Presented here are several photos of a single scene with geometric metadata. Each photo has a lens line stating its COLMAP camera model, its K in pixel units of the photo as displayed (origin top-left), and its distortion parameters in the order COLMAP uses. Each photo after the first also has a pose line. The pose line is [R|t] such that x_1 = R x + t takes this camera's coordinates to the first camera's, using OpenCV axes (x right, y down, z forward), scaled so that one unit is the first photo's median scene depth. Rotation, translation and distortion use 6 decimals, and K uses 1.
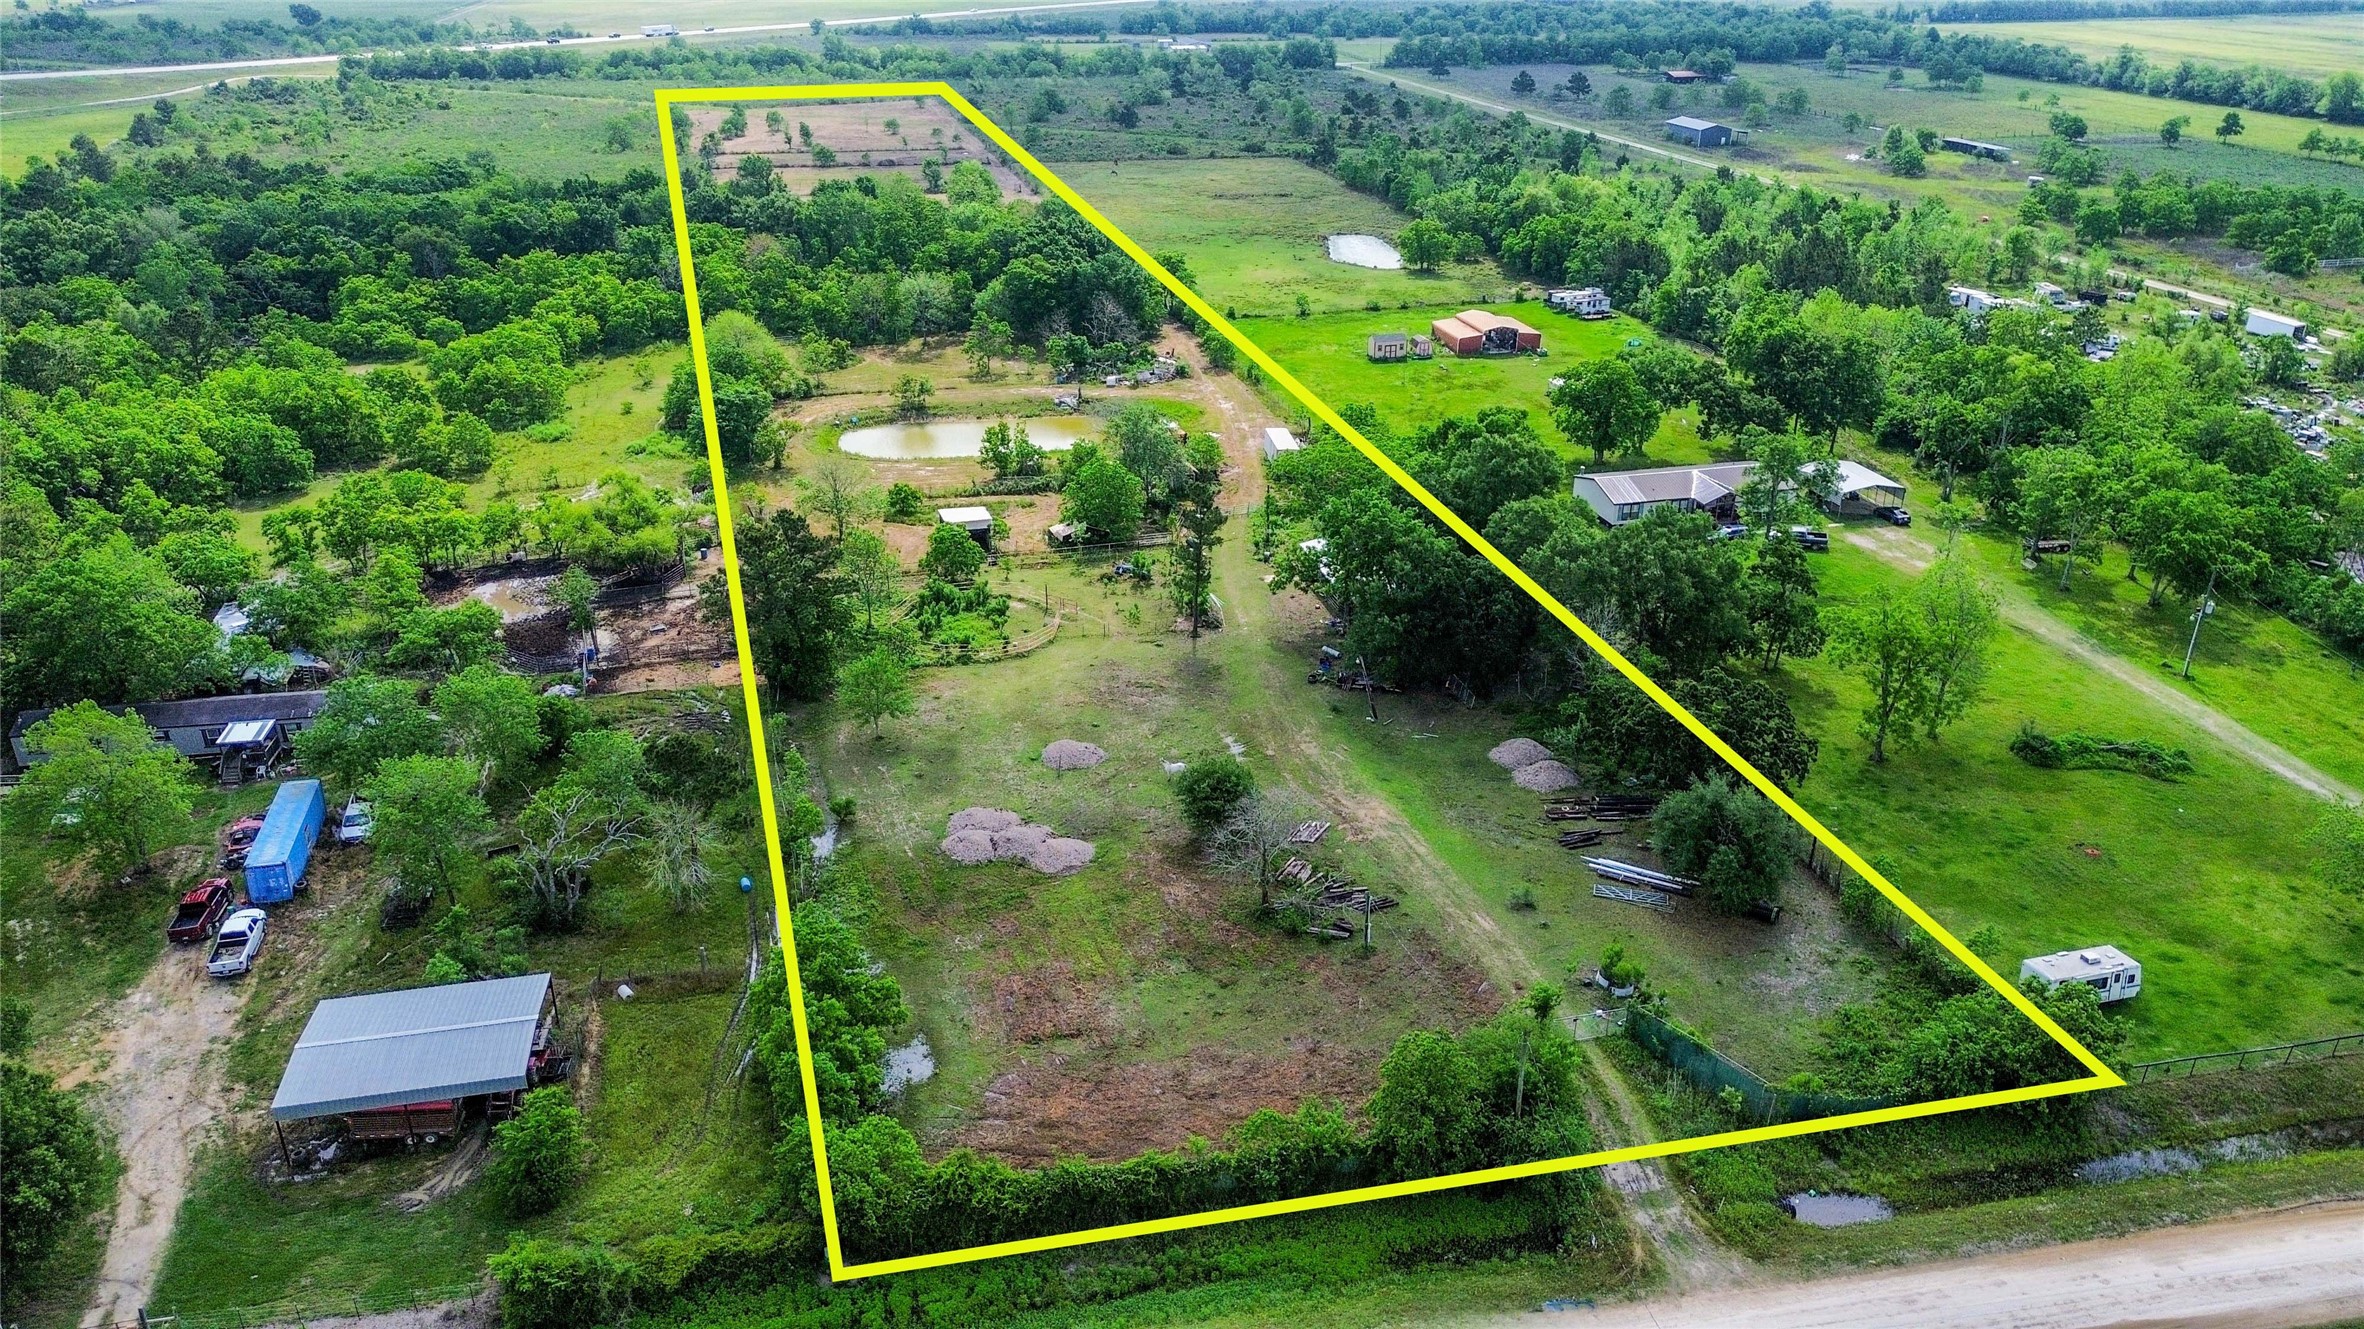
lens RADIAL K [[1676.9, 0, 1188.7], [0, 1676.9, 674.8], [0, 0, 1]] dist [0.073385, -0.070638]
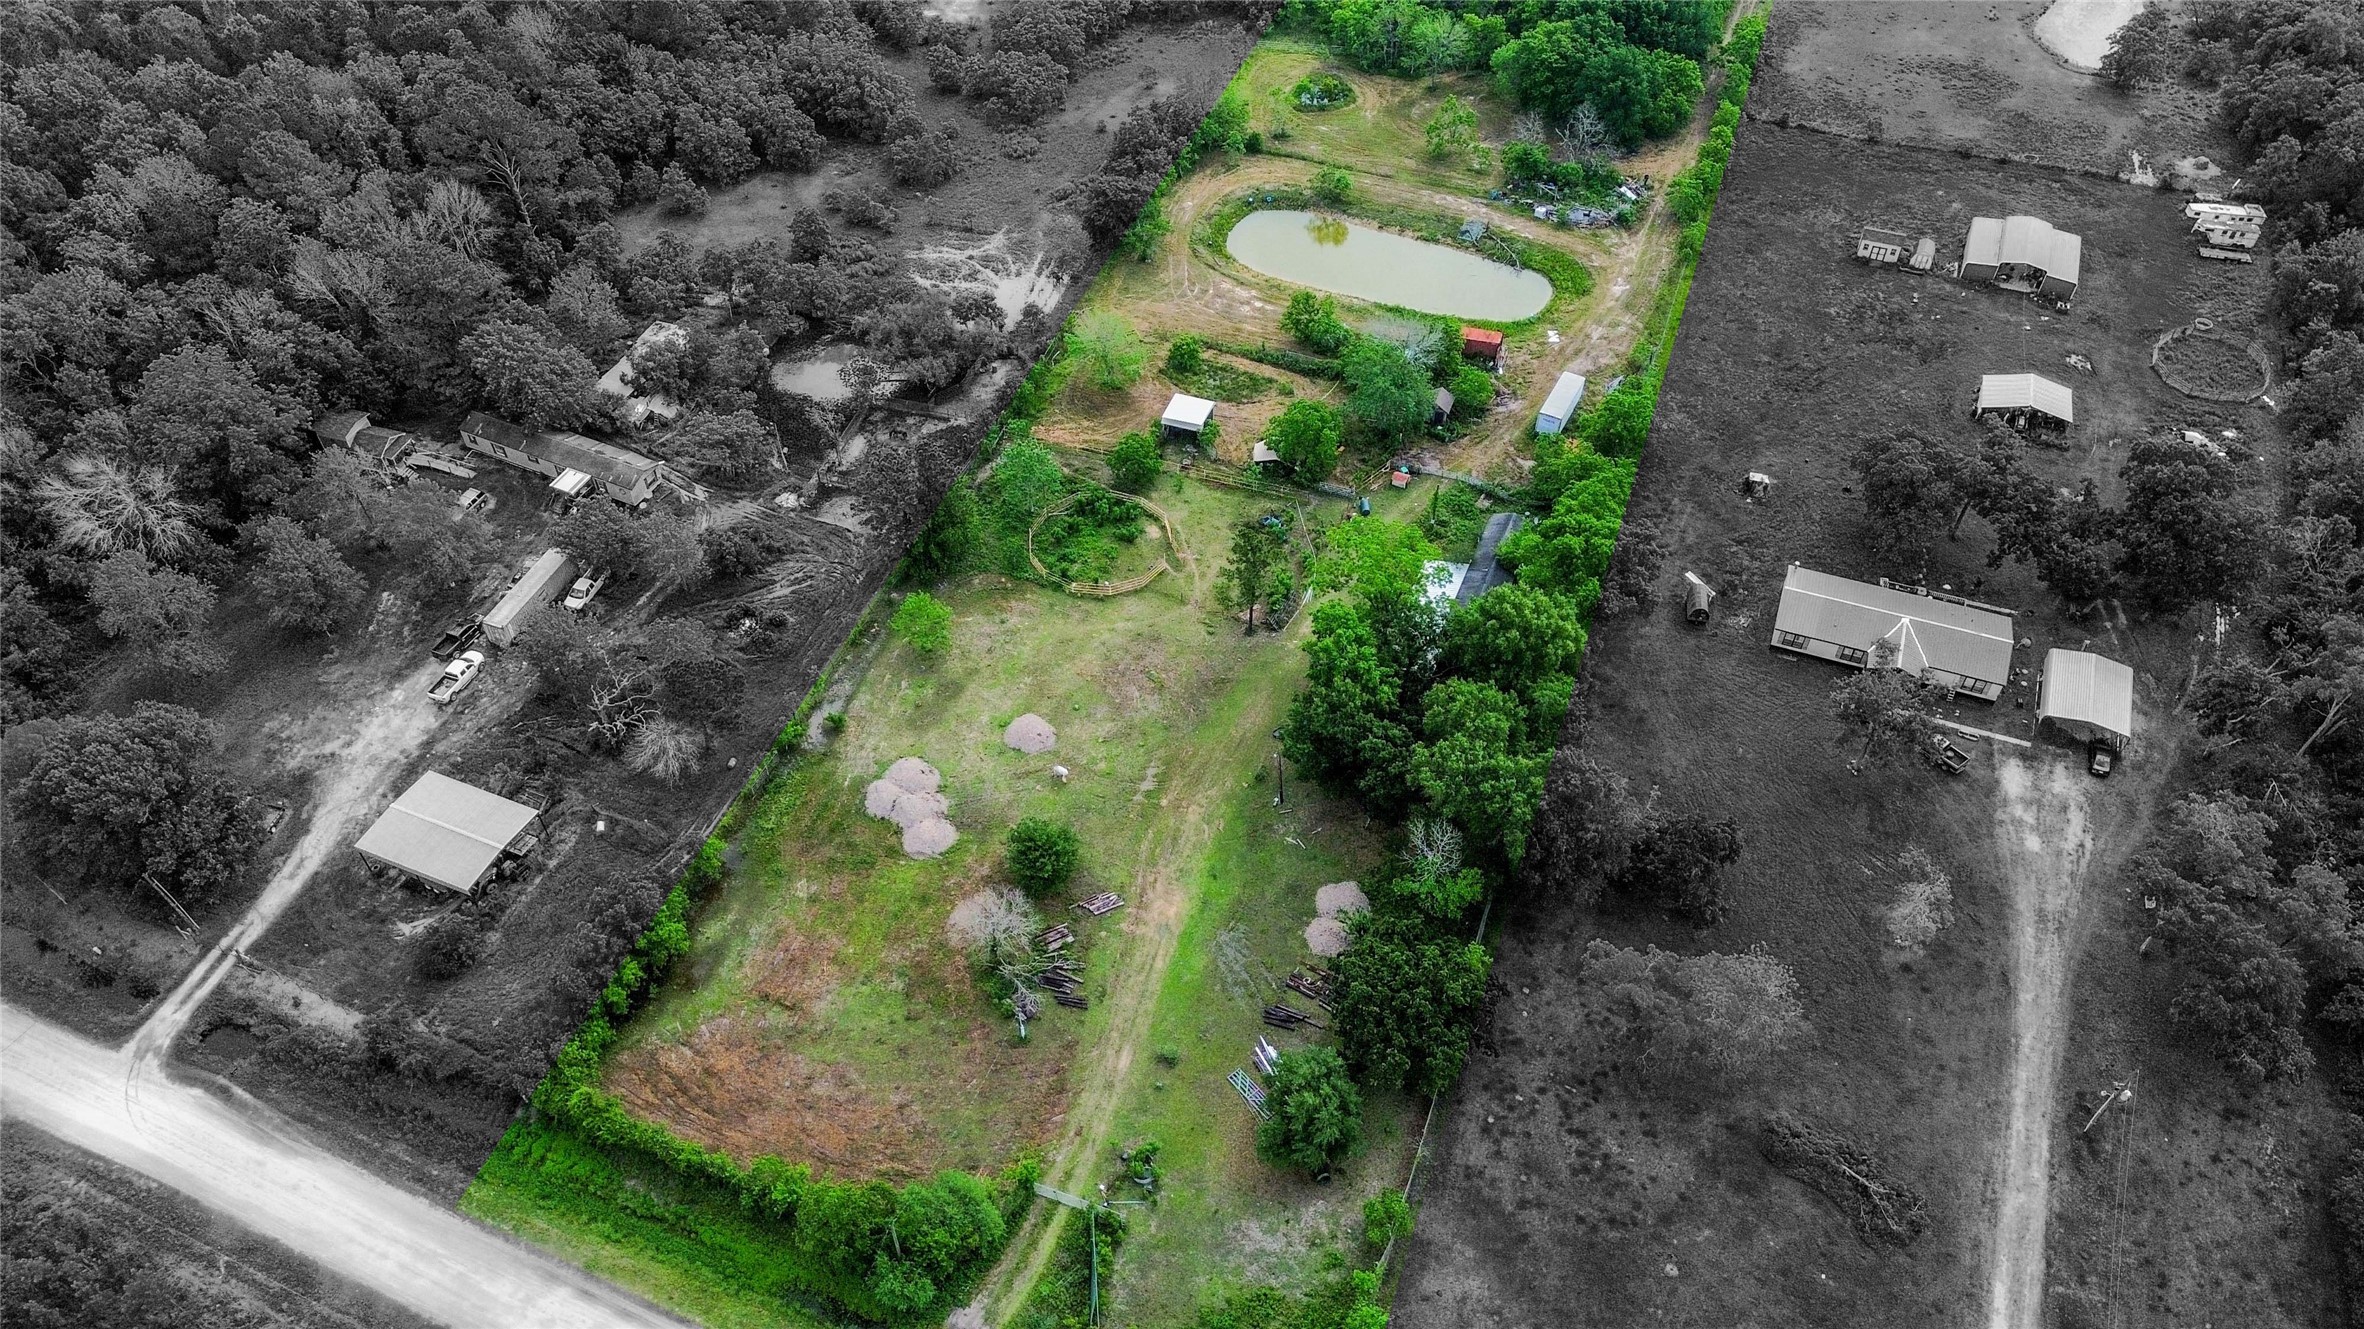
lens RADIAL K [[1676.9, 0, 1180.4], [0, 1676.9, 672.2], [0, 0, 1]] dist [0.073385, -0.070638]
pose [[0.817661, 0.416802, -0.397122, 0.444876], [-0.237501, 0.872590, 0.426826, -0.492775], [0.524427, -0.254682, 0.812474, 0.058045]]
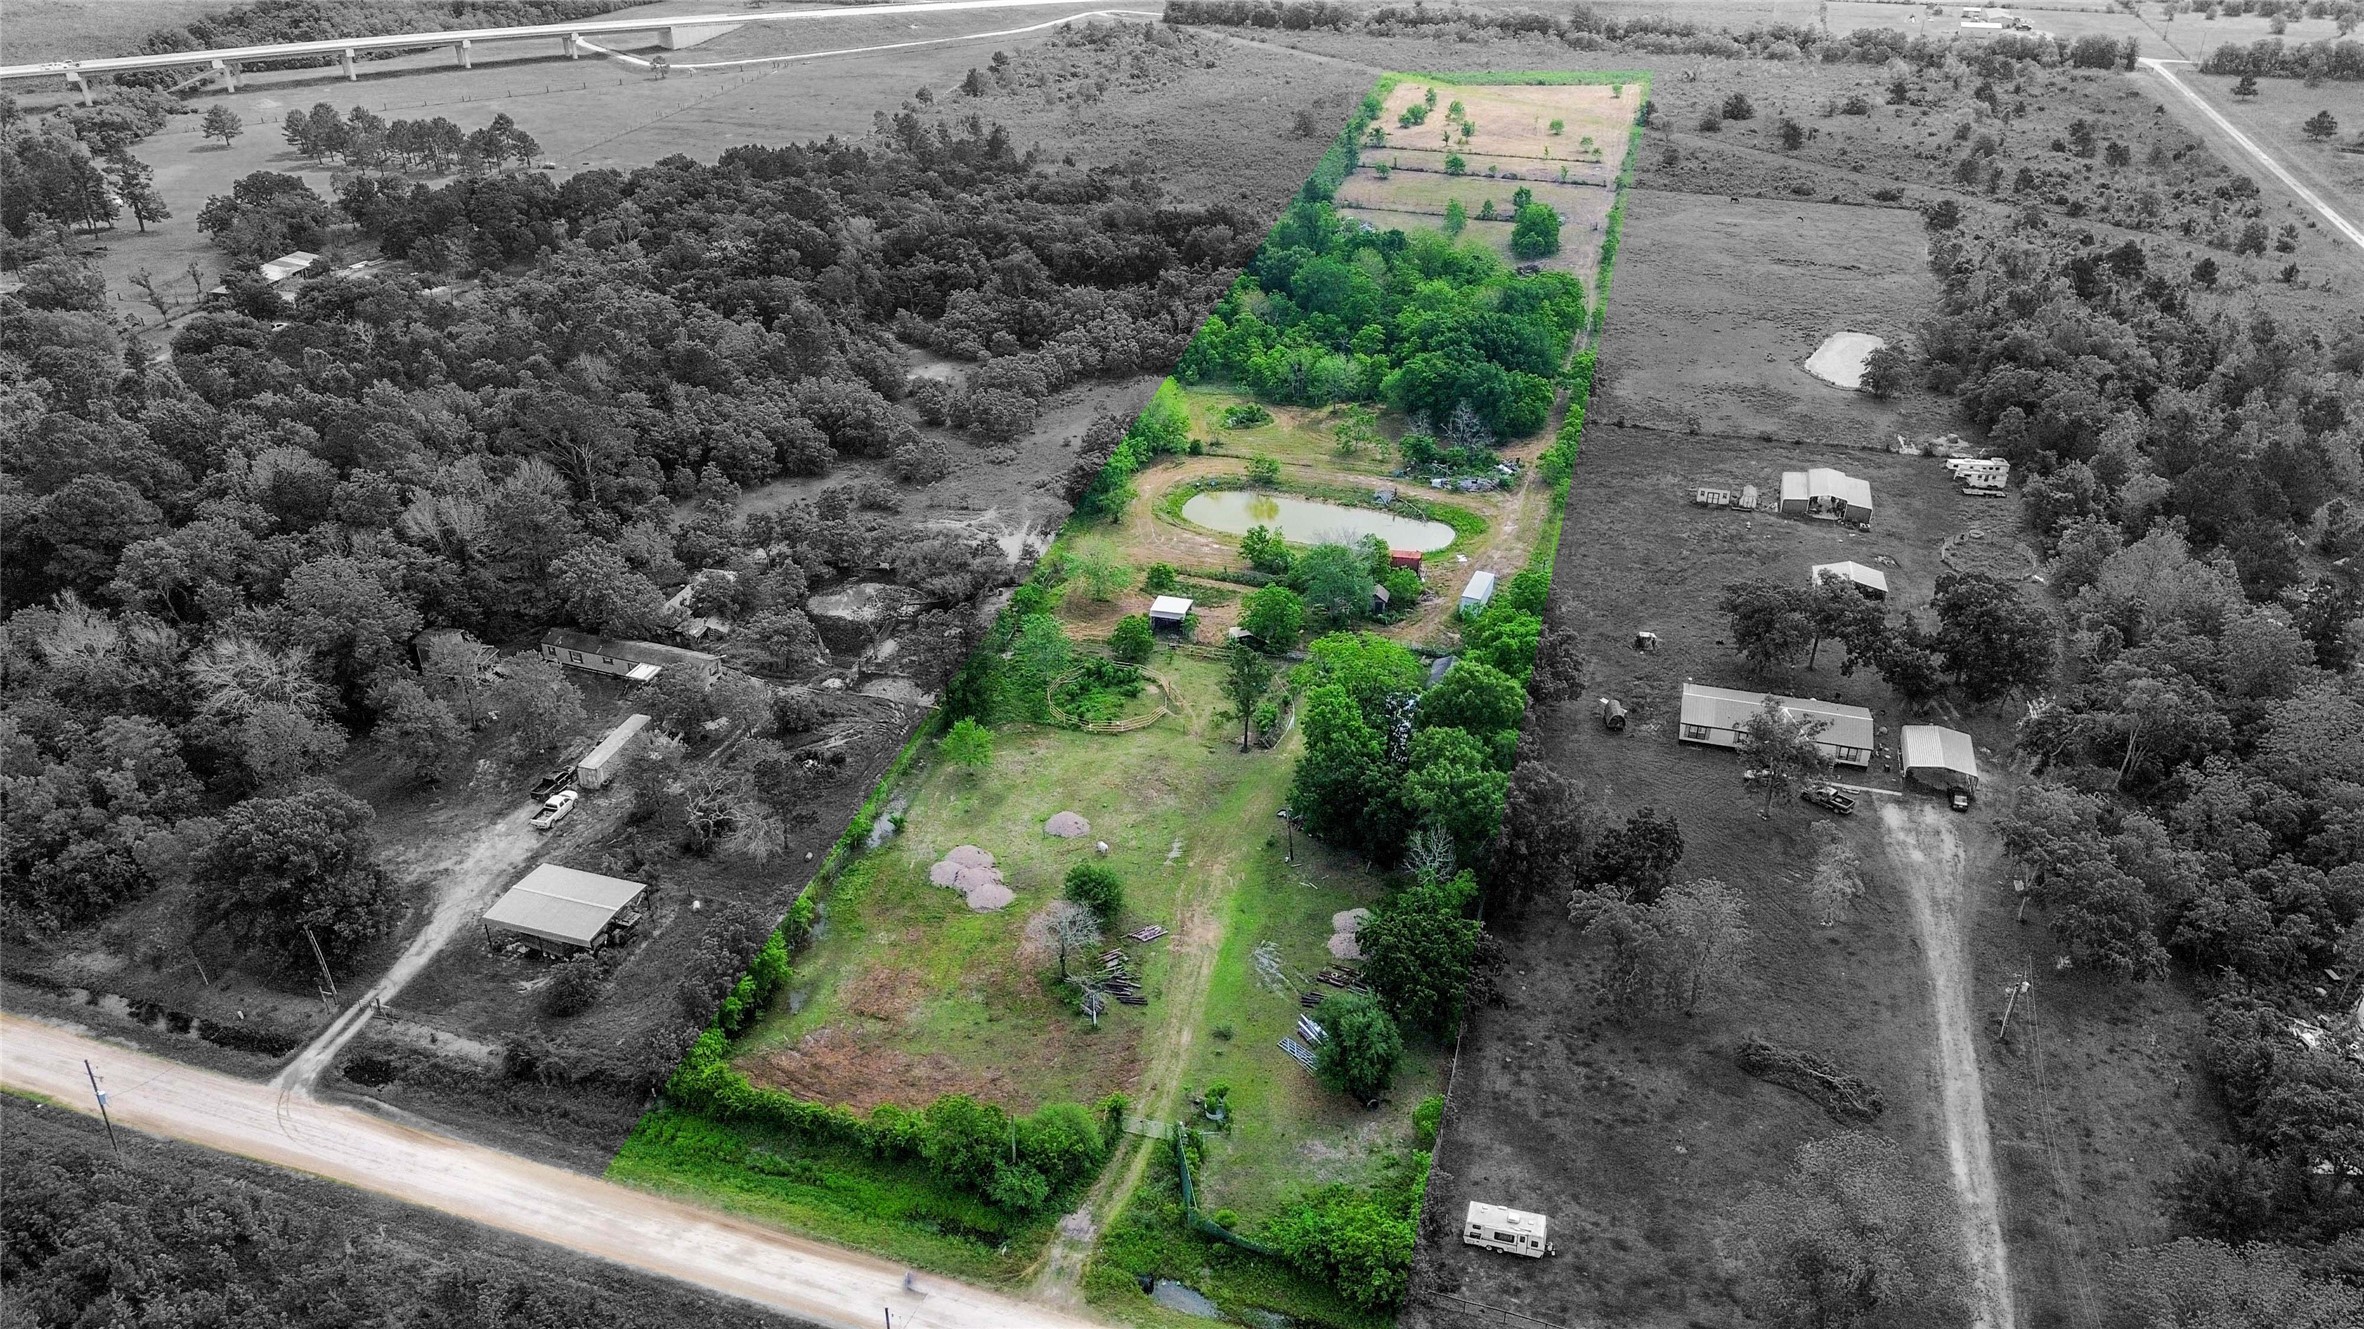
lens RADIAL K [[1676.9, 0, 1182.5], [0, 1676.9, 679.9], [0, 0, 1]] dist [0.073385, -0.070638]
pose [[0.866435, 0.248253, -0.433198, 0.542847], [-0.211380, 0.968423, 0.132195, -0.253686], [0.452337, -0.022969, 0.891551, -0.202579]]
